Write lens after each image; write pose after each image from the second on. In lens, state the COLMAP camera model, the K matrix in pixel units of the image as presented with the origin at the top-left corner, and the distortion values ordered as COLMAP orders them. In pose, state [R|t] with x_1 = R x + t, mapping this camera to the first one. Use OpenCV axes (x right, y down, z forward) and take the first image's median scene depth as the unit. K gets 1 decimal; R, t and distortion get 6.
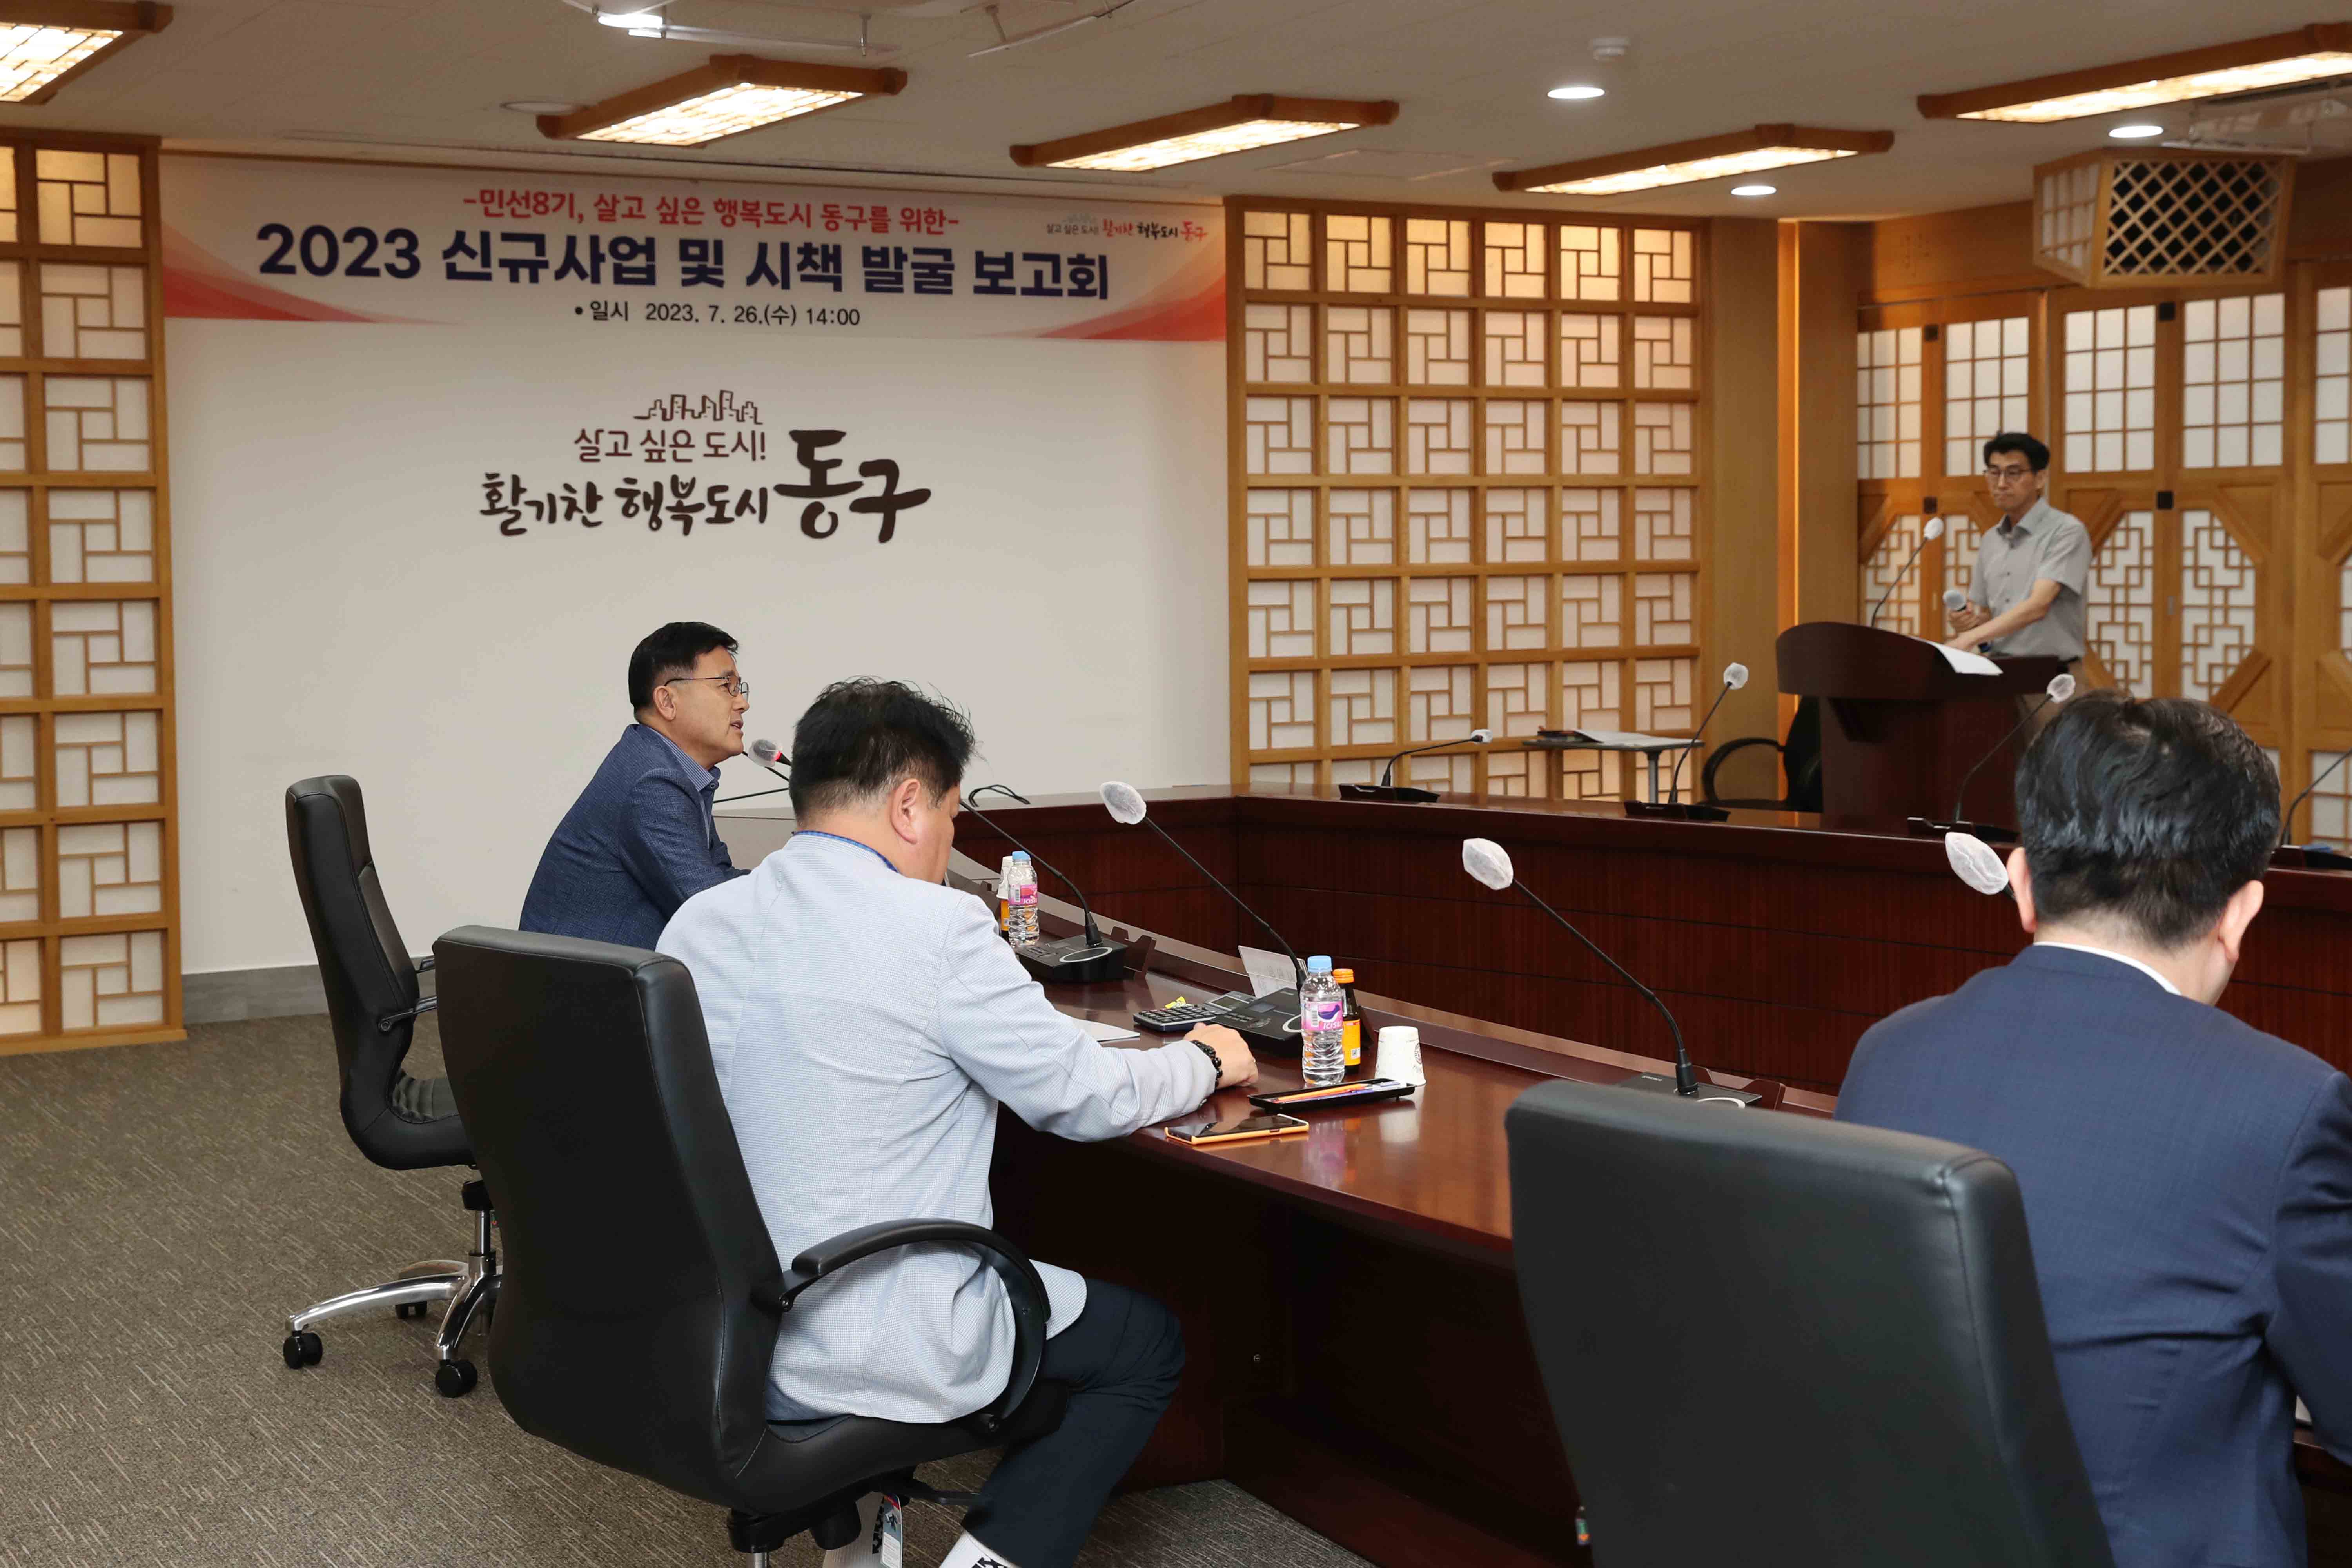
lens RADIAL K [[4871.1, 0, 1176.0], [0, 4871.1, 784.0], [0, 0, 1]] dist [-0.018355, 0.192891]
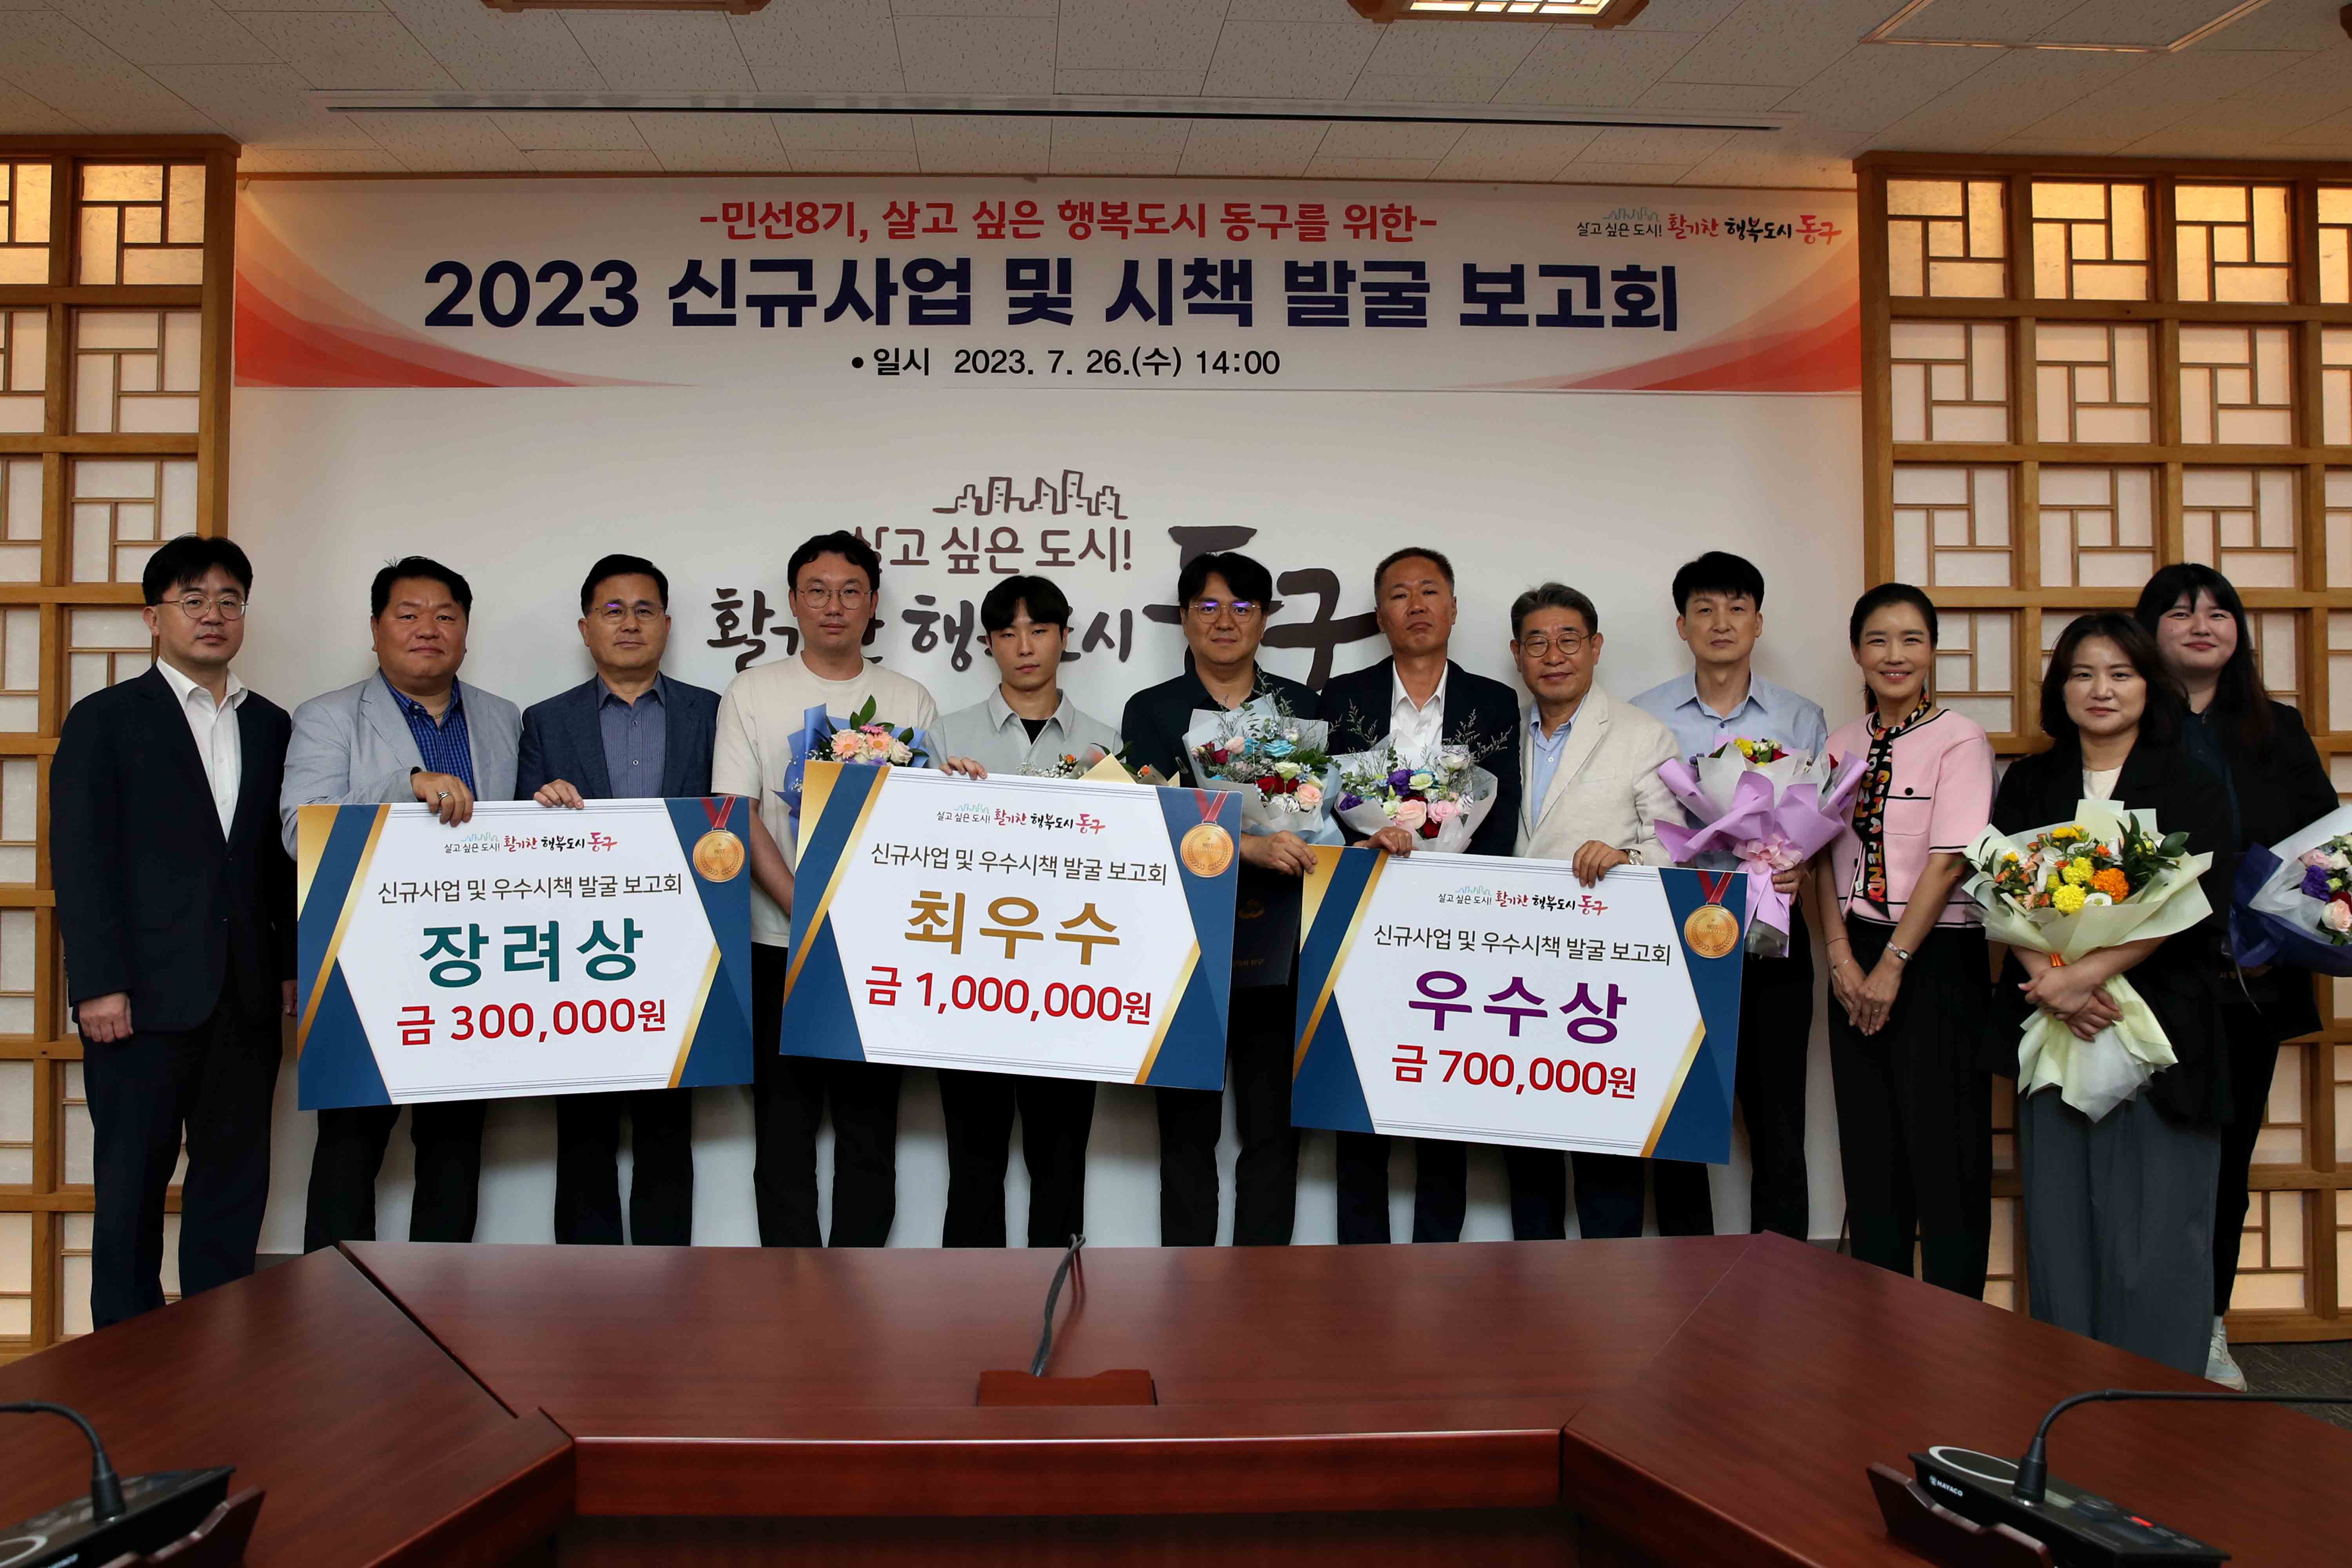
lens RADIAL K [[1919.5, 0, 1105.9], [0, 1919.5, 643.2], [0, 0, 1]] dist [-0.119510, 0.106717]
pose [[0.878613, -0.003454, -0.477523, 0.042762], [-0.032338, 0.997248, -0.066713, -0.038059], [0.476439, 0.074057, 0.876083, 0.764351]]
